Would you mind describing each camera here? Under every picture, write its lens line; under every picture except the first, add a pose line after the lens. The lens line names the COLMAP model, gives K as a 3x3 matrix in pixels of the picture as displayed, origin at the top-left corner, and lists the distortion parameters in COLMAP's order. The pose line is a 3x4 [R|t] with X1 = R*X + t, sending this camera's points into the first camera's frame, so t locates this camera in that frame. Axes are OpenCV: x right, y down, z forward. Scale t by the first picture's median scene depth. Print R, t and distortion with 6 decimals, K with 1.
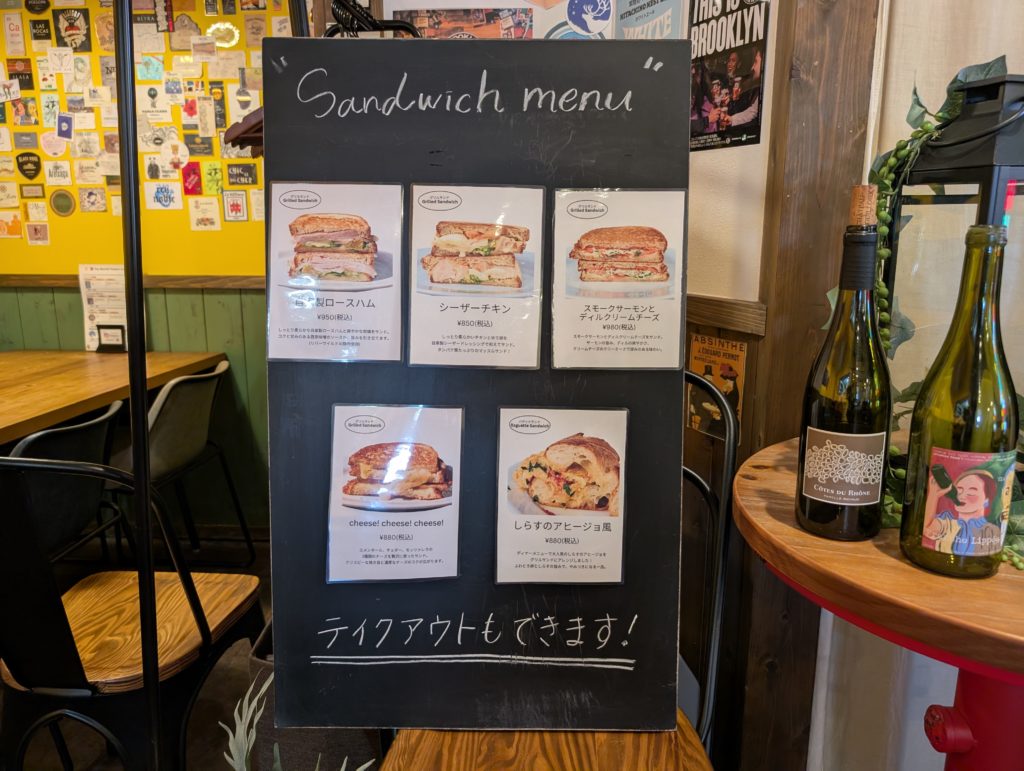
lens RADIAL K [[757.8, 0, 508.5], [0, 757.8, 380.4], [0, 0, 1]] dist [0.003789, -0.002936]
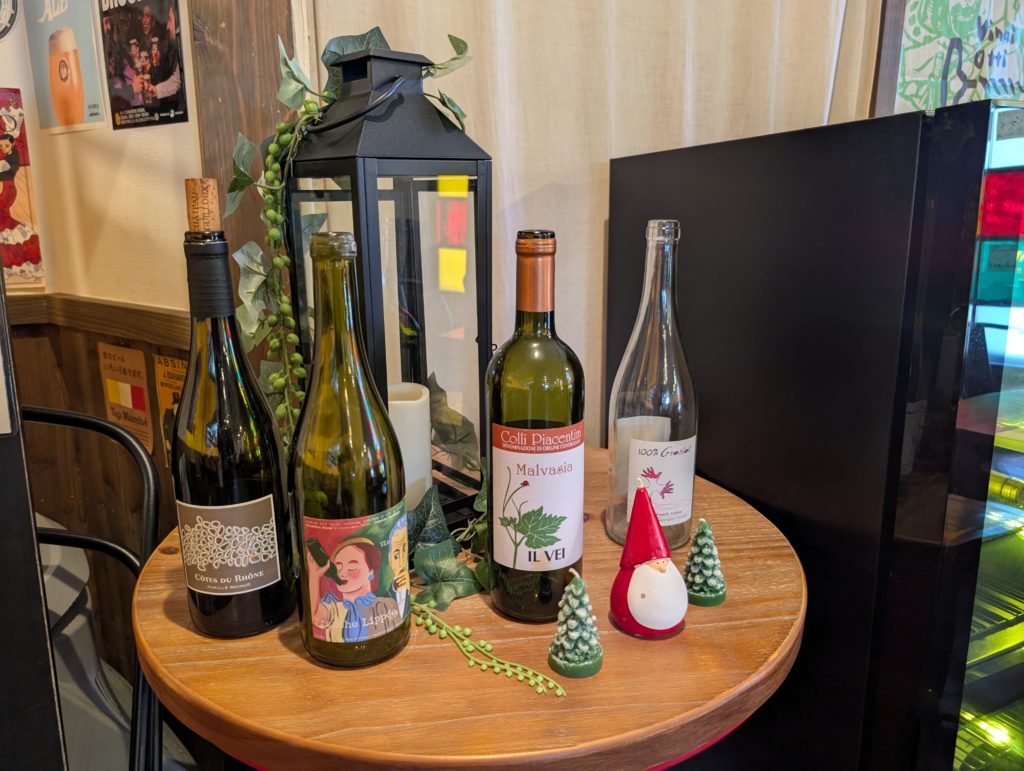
lens RADIAL K [[757.8, 0, 507.7], [0, 757.8, 379.2], [0, 0, 1]] dist [0.003789, -0.002936]
pose [[0.883207, -0.104923, 0.457095, 0.346996], [0.096668, 0.994452, 0.041484, -0.056411], [-0.458912, 0.007547, 0.888450, 0.178705]]
